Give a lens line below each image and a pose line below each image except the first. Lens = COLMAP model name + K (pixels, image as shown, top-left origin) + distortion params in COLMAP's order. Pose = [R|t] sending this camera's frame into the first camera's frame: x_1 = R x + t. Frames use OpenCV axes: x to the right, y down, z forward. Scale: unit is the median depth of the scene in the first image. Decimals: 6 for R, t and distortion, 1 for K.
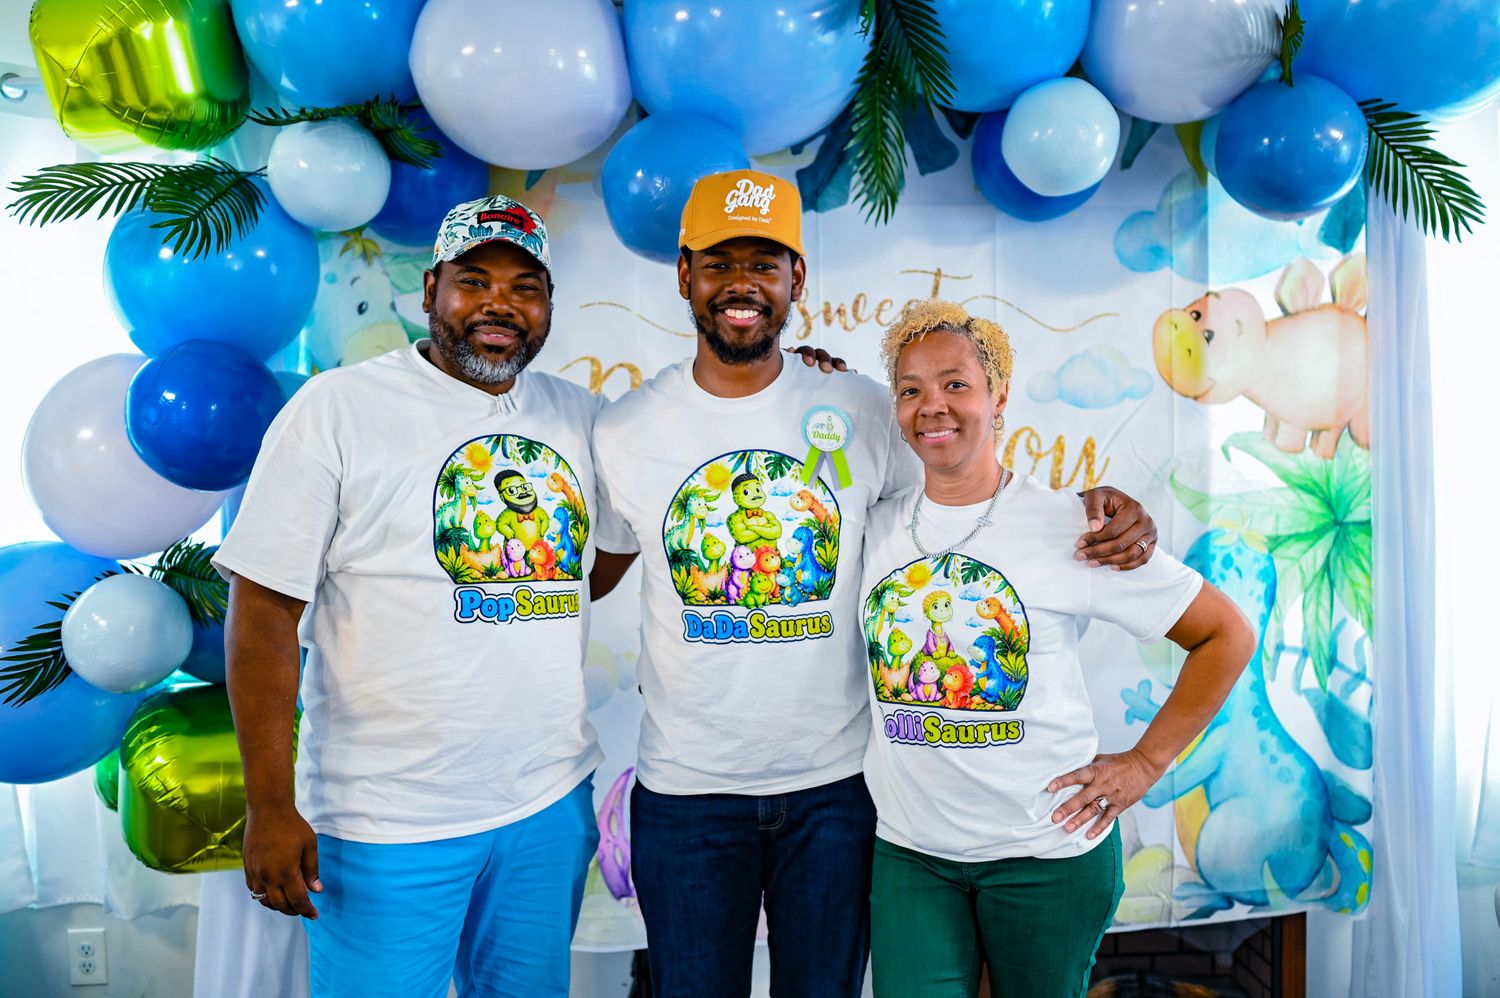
lens RADIAL K [[1345.0, 0, 723.6], [0, 1345.0, 517.0], [0, 0, 1]] dist [-0.013767, 0.018376]
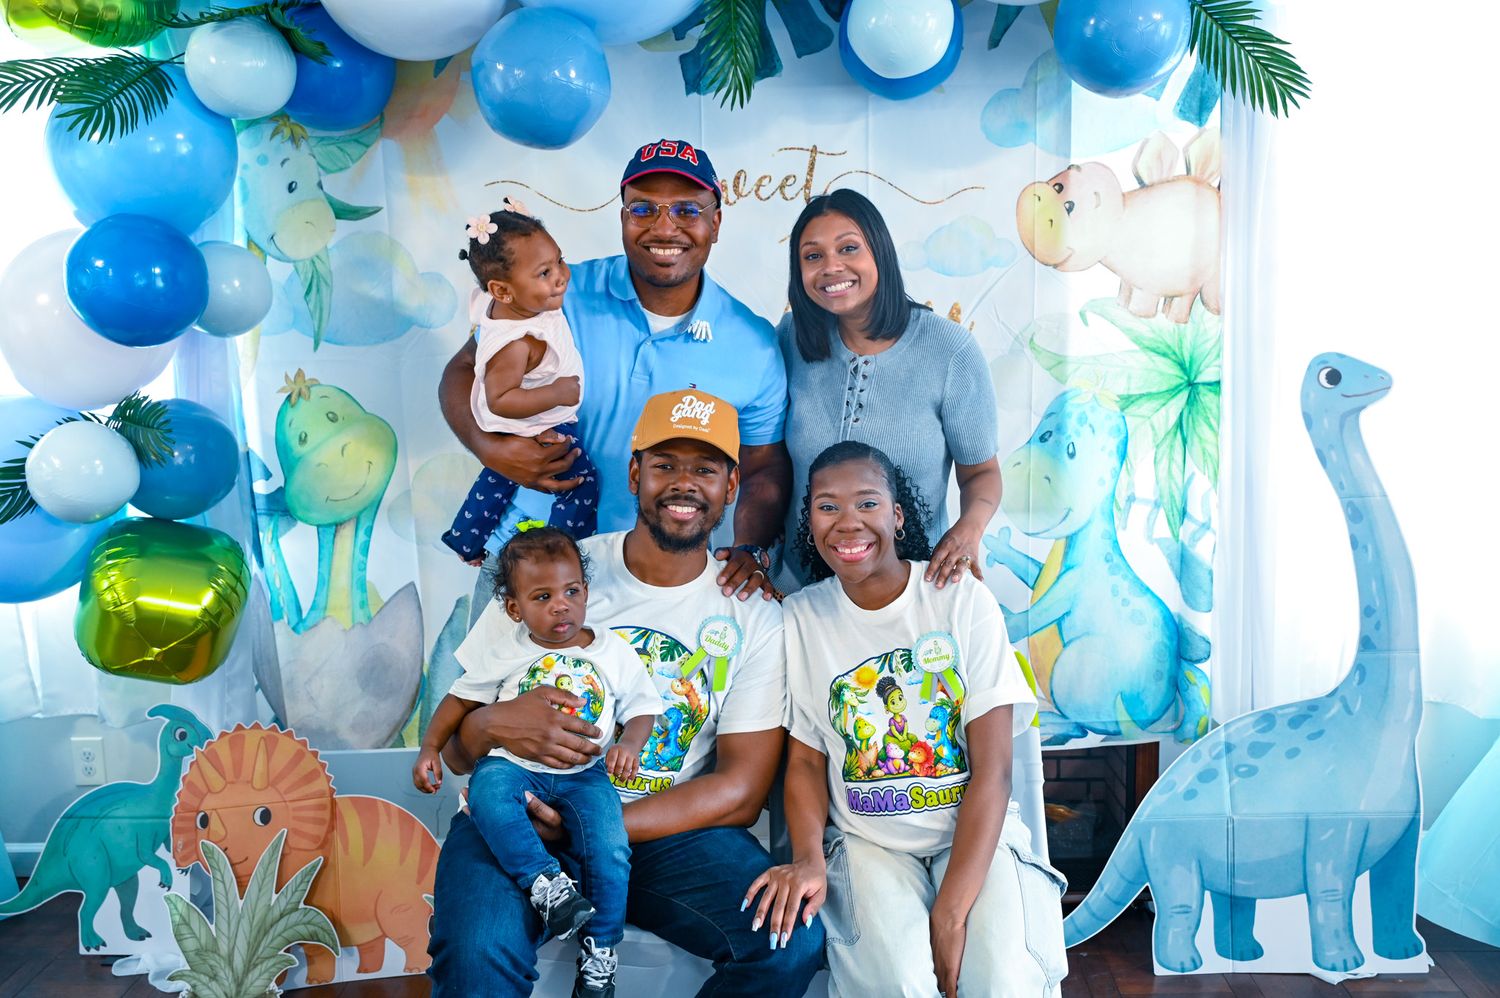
lens RADIAL K [[1381.6, 0, 755.6], [0, 1381.6, 505.2], [0, 0, 1]] dist [0.002652, 0.000000]
pose [[0.997281, 0.009088, -0.073131, 0.195404], [-0.003593, 0.997183, 0.074922, 0.020055], [0.073606, -0.074456, 0.994504, -0.129091]]
